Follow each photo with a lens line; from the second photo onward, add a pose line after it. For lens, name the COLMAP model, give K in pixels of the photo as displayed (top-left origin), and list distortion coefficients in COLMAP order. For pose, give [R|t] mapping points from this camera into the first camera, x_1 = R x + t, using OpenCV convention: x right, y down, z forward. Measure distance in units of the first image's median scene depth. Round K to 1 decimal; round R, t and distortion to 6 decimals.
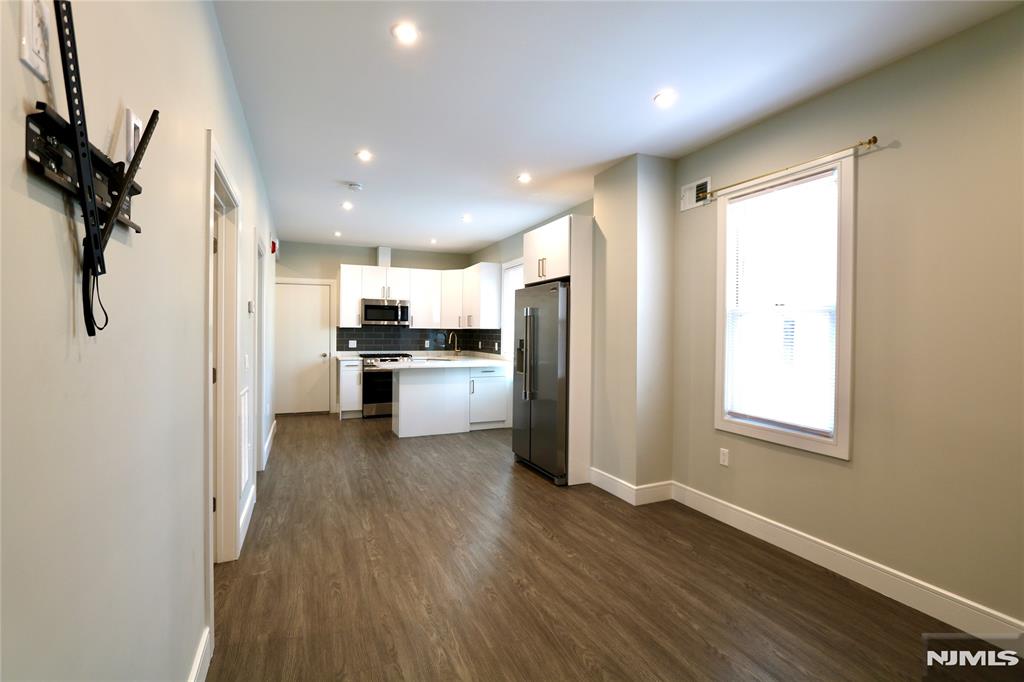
lens RADIAL K [[471.3, 0, 506.8], [0, 471.3, 337.5], [0, 0, 1]] dist [-0.017276, 0.001792]
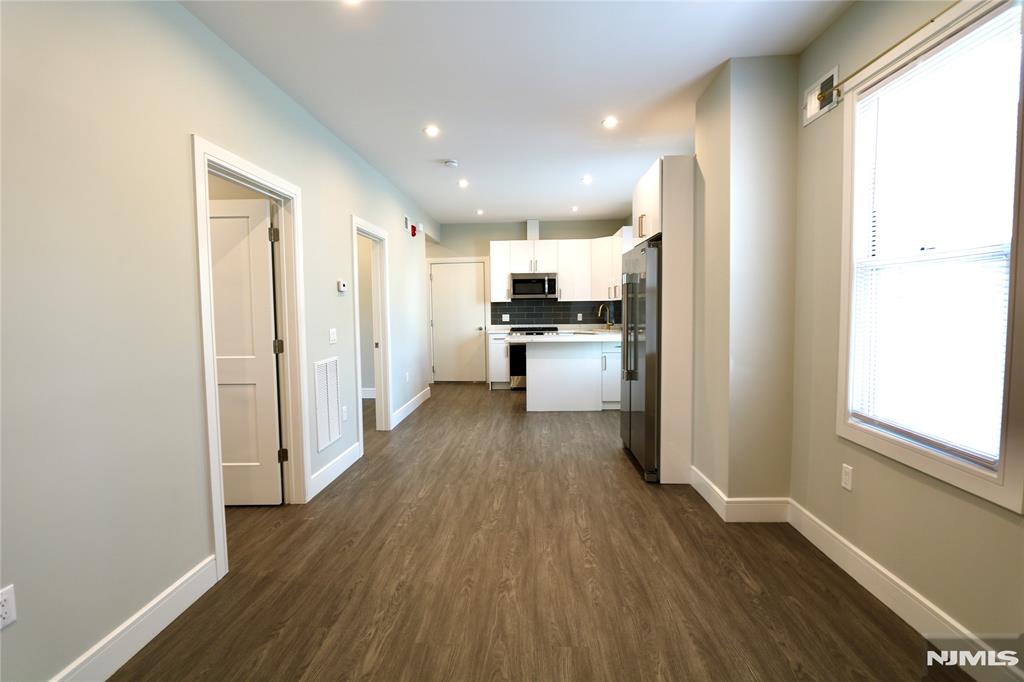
lens RADIAL K [[471.3, 0, 505.7], [0, 471.3, 336.0], [0, 0, 1]] dist [-0.017276, 0.001792]
pose [[0.889621, 0.007904, -0.456631, 0.309764], [0.016654, 0.998624, 0.049731, 0.004563], [0.456396, -0.051846, 0.888265, 0.160666]]
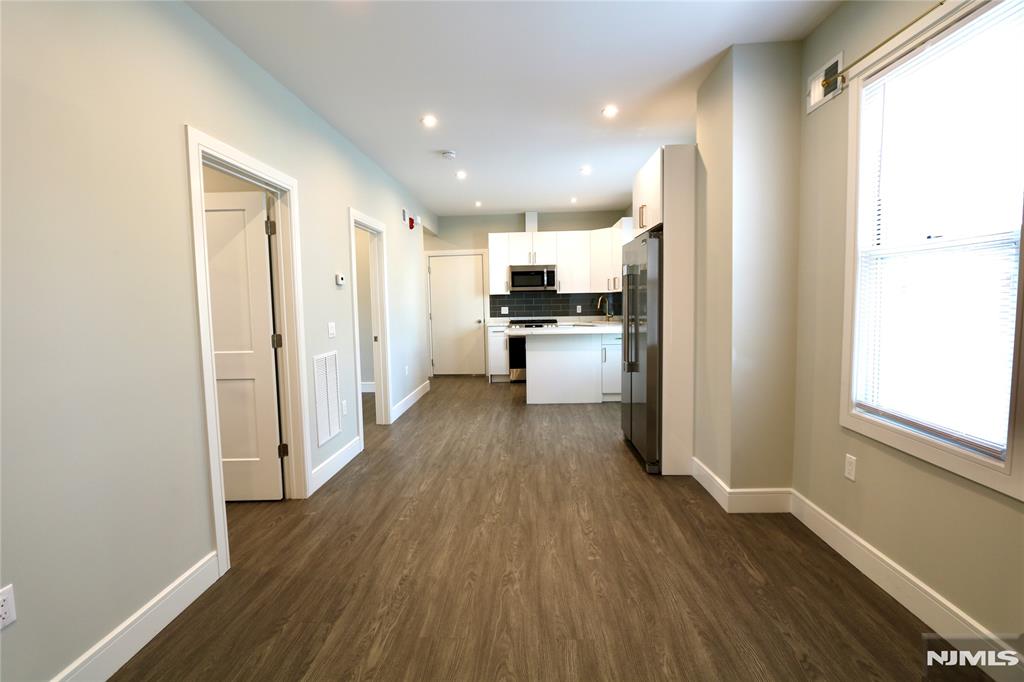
lens RADIAL K [[471.3, 0, 506.2], [0, 471.3, 336.2], [0, 0, 1]] dist [-0.017276, 0.001792]
pose [[0.891859, 0.008180, -0.452240, 0.302410], [0.024151, 0.997549, 0.065671, 0.005019], [0.451669, -0.069492, 0.889475, 0.164537]]
